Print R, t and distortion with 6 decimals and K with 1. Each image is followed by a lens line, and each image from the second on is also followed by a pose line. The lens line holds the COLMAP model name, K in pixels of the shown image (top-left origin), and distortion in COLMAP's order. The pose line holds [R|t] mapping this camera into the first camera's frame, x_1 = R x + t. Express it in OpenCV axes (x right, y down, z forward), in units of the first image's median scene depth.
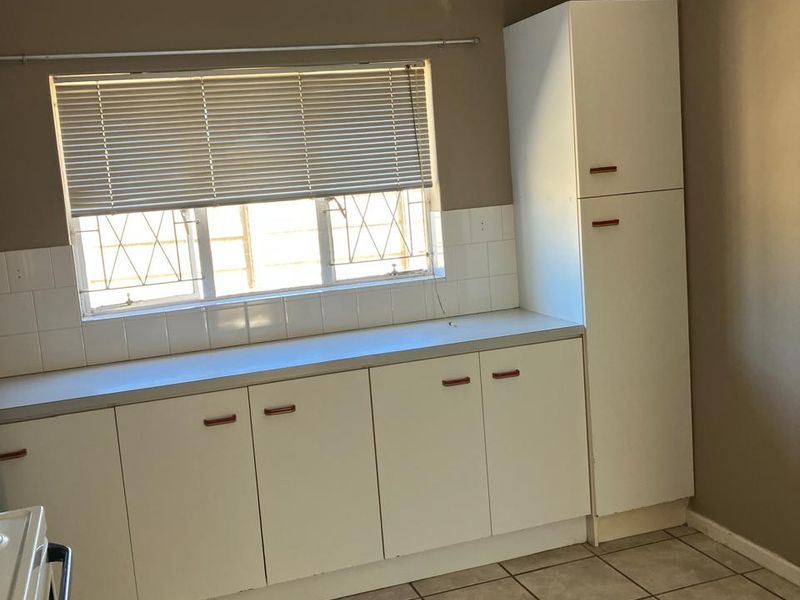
lens RADIAL K [[881.4, 0, 401.5], [0, 881.4, 306.5], [0, 0, 1]] dist [0.046039, 0.000000]
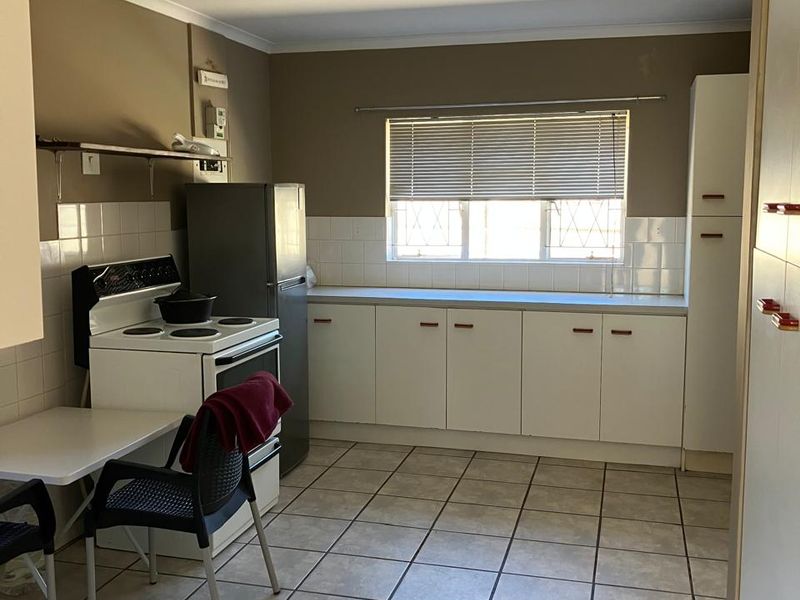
lens RADIAL K [[881.4, 0, 394.8], [0, 881.4, 298.7], [0, 0, 1]] dist [0.046039, 0.000000]
pose [[0.831305, 0.141672, -0.537457, 0.528499], [-0.138920, 0.989240, 0.045888, 0.006745], [0.538175, 0.036517, 0.842042, -0.386381]]
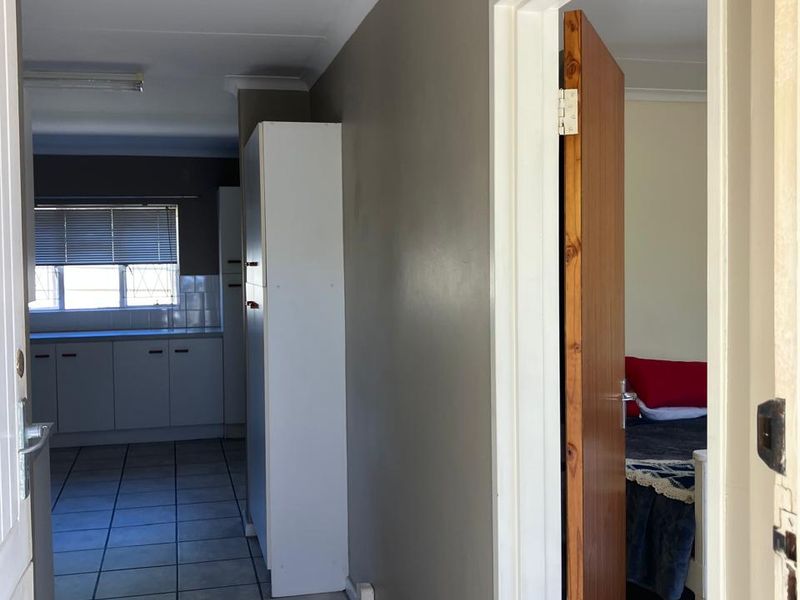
lens RADIAL K [[881.4, 0, 394.7], [0, 881.4, 296.7], [0, 0, 1]] dist [0.046039, 0.000000]
pose [[0.994957, 0.070461, -0.071380, 0.722549], [-0.076169, 0.993825, -0.080680, 0.072486], [0.065254, 0.085710, 0.994181, -1.062849]]
